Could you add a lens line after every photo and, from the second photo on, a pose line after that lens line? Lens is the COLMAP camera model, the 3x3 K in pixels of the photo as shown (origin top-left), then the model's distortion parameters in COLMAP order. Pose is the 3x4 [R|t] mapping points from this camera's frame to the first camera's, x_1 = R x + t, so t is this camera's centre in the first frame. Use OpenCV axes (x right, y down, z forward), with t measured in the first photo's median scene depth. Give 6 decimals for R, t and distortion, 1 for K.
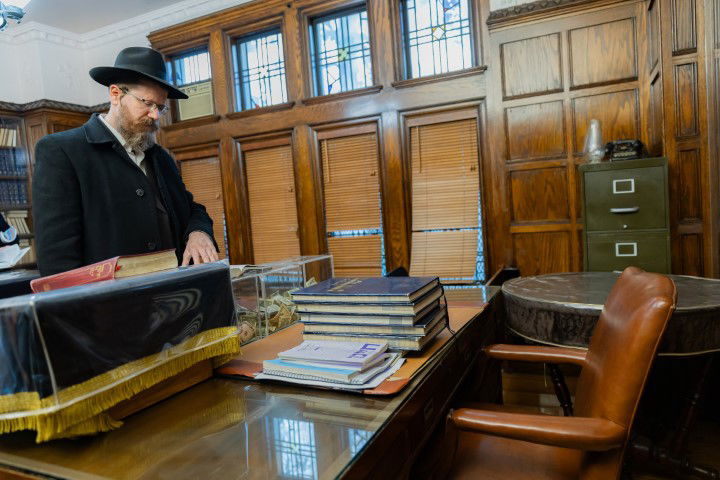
lens RADIAL K [[495.2, 0, 359.6], [0, 495.2, 240.7], [0, 0, 1]] dist [0.005644, 0.001593]
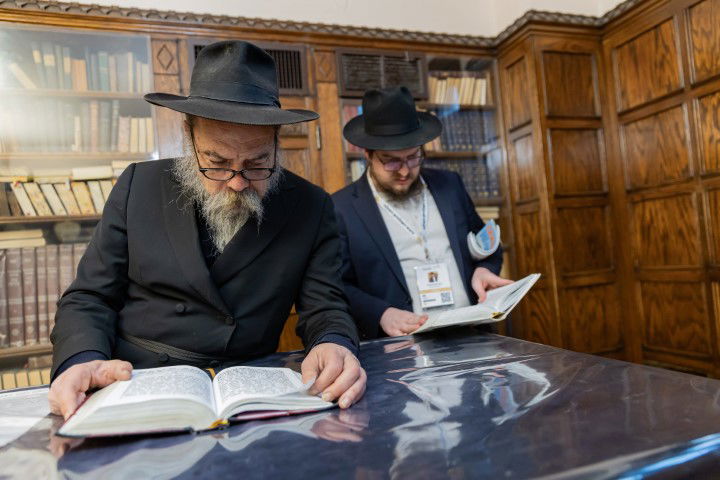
lens RADIAL K [[495.6, 0, 361.1], [0, 495.6, 236.2], [0, 0, 1]] dist [0.002924, -0.000202]
pose [[0.679956, -0.005226, -0.733234, -0.344325], [-0.031690, 0.998831, -0.036506, 0.001727], [0.732568, 0.048059, 0.678995, 0.475140]]
